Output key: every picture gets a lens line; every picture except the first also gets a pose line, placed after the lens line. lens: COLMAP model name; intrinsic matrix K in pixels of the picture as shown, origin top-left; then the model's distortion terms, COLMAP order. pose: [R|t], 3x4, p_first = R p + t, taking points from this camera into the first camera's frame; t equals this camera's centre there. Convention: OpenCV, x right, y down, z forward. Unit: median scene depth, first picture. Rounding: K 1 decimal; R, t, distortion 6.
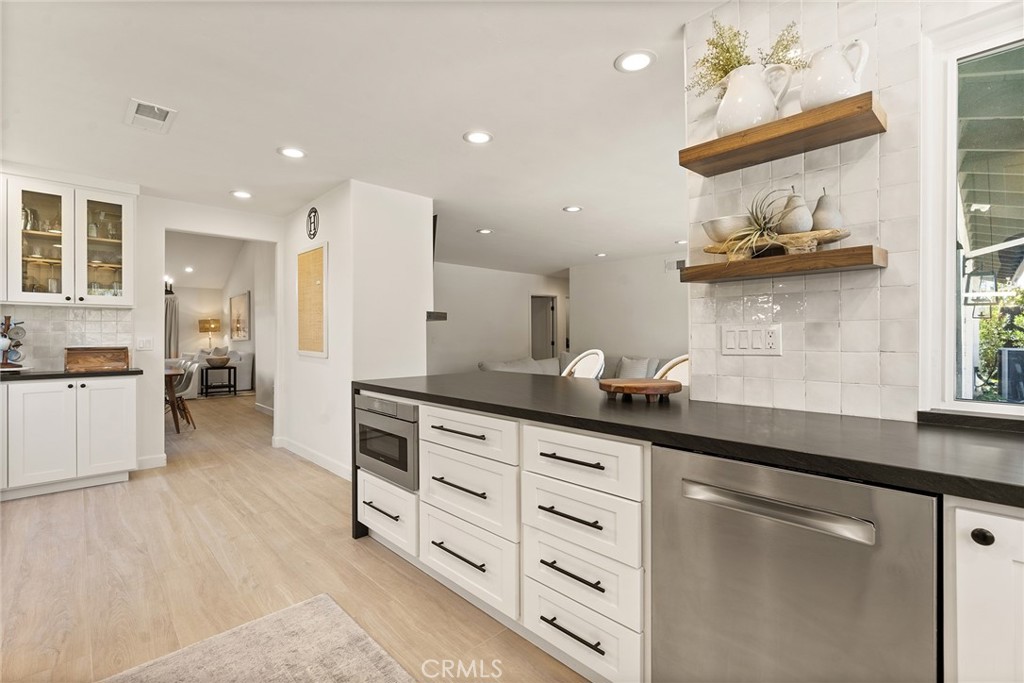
lens RADIAL K [[466.6, 0, 511.0], [0, 466.6, 339.2], [0, 0, 1]] dist [-0.002203, 0.000359]
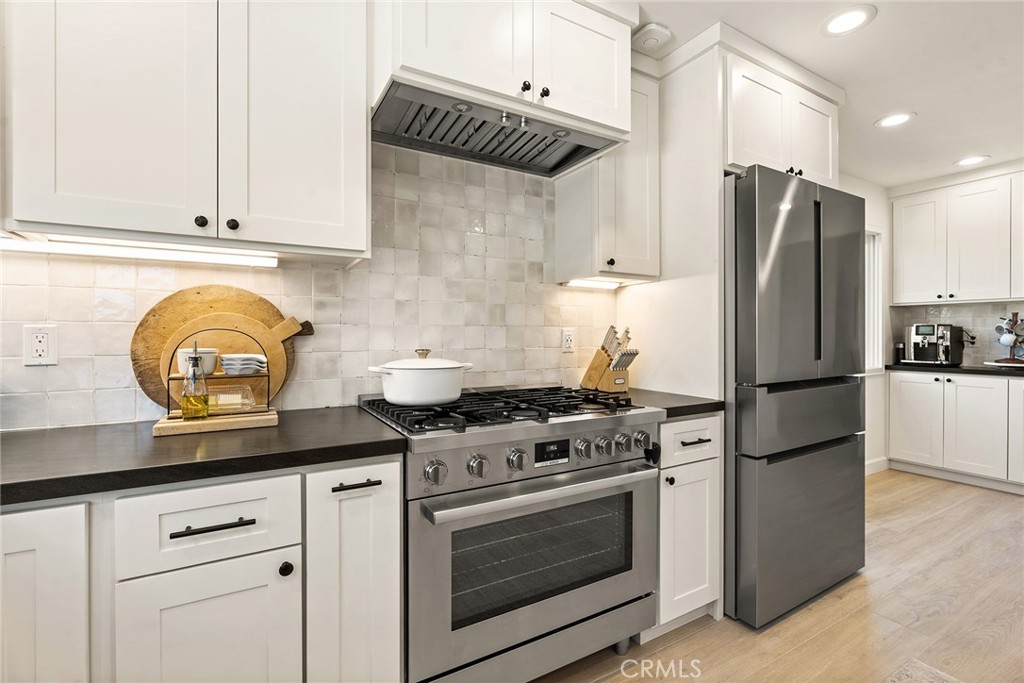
lens RADIAL K [[466.6, 0, 511.6], [0, 466.6, 334.6], [0, 0, 1]] dist [-0.002203, 0.000359]
pose [[-0.229139, 0.003759, -0.973386, 0.267694], [-0.005674, 0.999970, 0.005197, -0.001086], [0.973377, 0.006714, -0.229111, 0.267911]]
